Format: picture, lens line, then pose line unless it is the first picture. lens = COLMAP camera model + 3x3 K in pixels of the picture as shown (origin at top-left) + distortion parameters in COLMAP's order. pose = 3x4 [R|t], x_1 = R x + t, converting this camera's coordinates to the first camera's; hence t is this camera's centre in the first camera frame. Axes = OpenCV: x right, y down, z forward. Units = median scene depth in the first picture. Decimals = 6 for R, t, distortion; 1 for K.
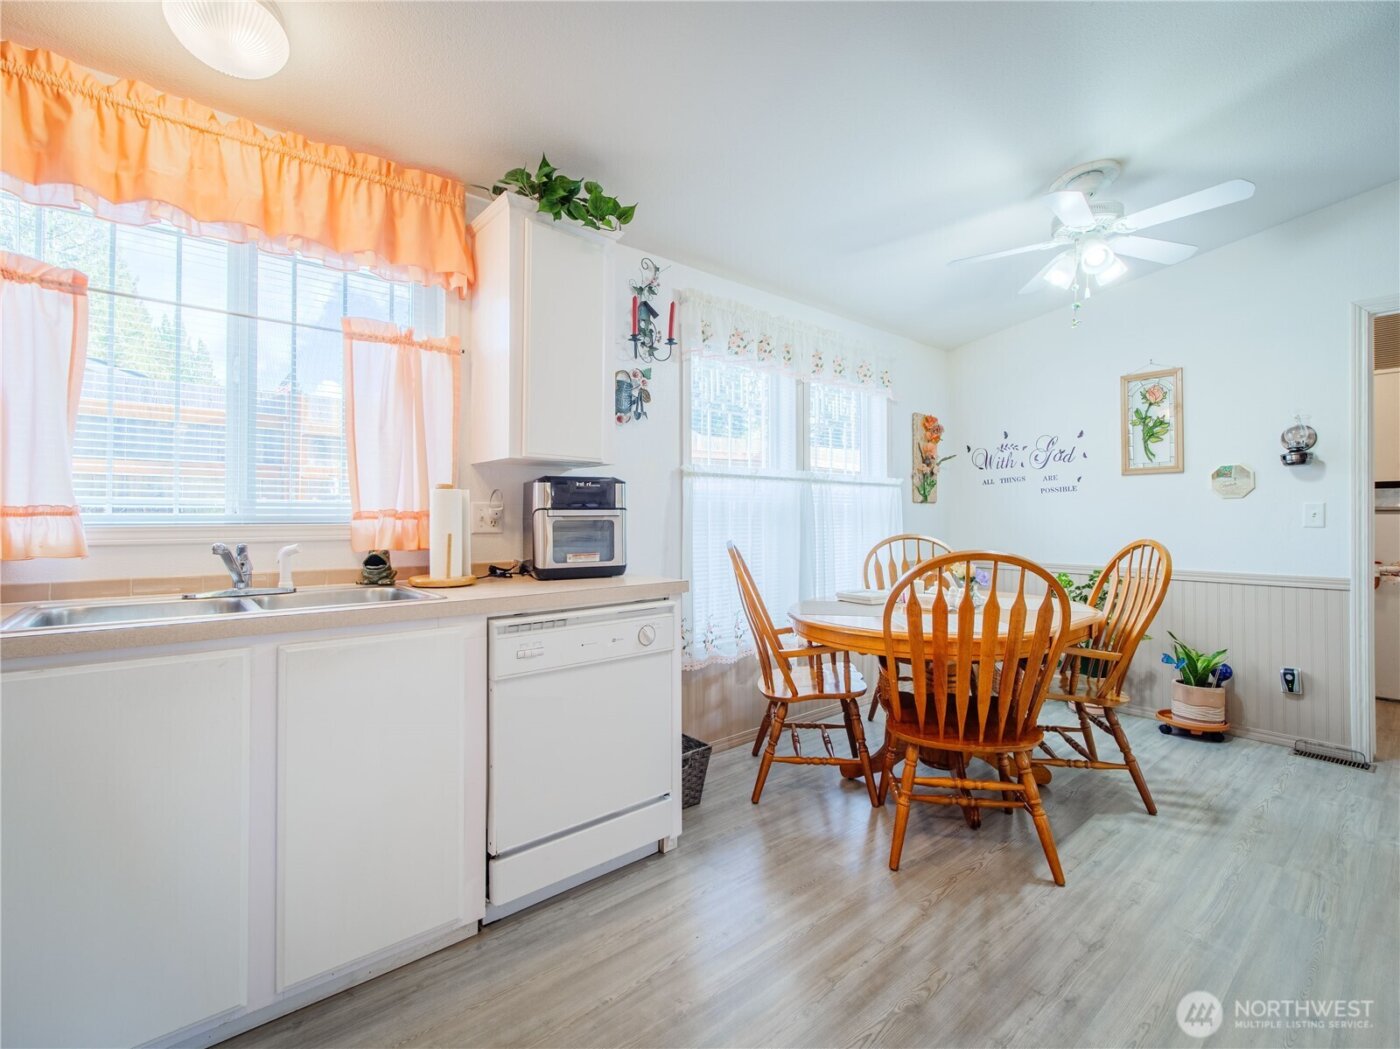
lens RADIAL K [[631.3, 0, 704.6], [0, 631.3, 507.8], [0, 0, 1]] dist [0.002652, -0.001864]
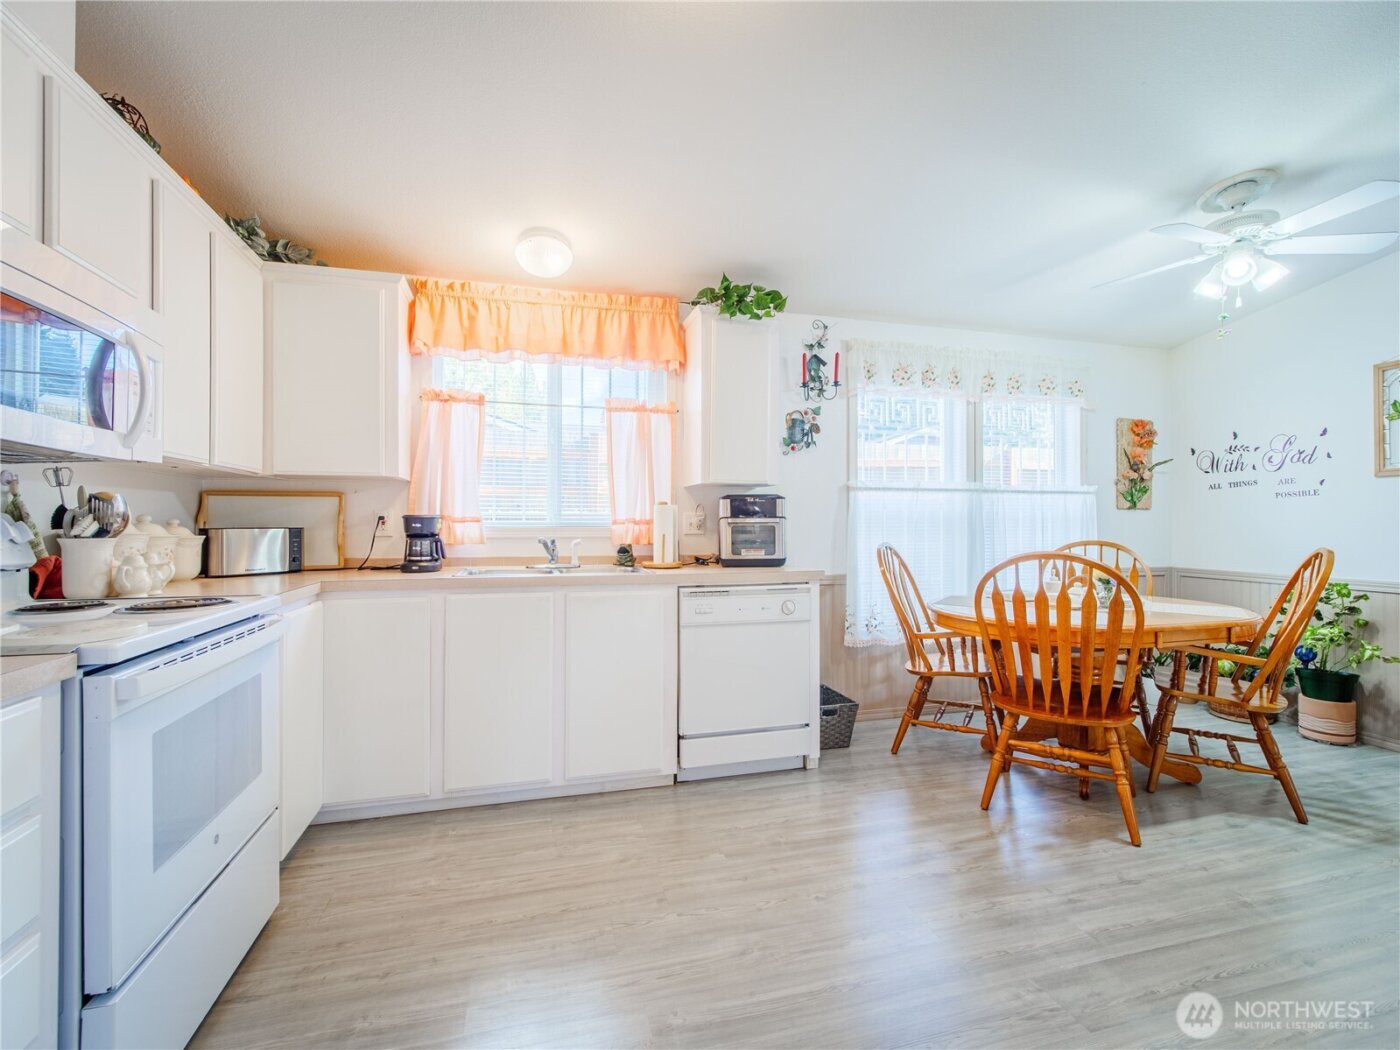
lens RADIAL K [[631.3, 0, 701.9], [0, 631.3, 513.3], [0, 0, 1]] dist [0.002652, -0.001864]
pose [[0.908992, -0.004664, -0.416788, 0.289843], [0.004305, 0.999989, -0.001801, -0.005748], [0.416792, -0.000157, 0.909002, -0.325872]]
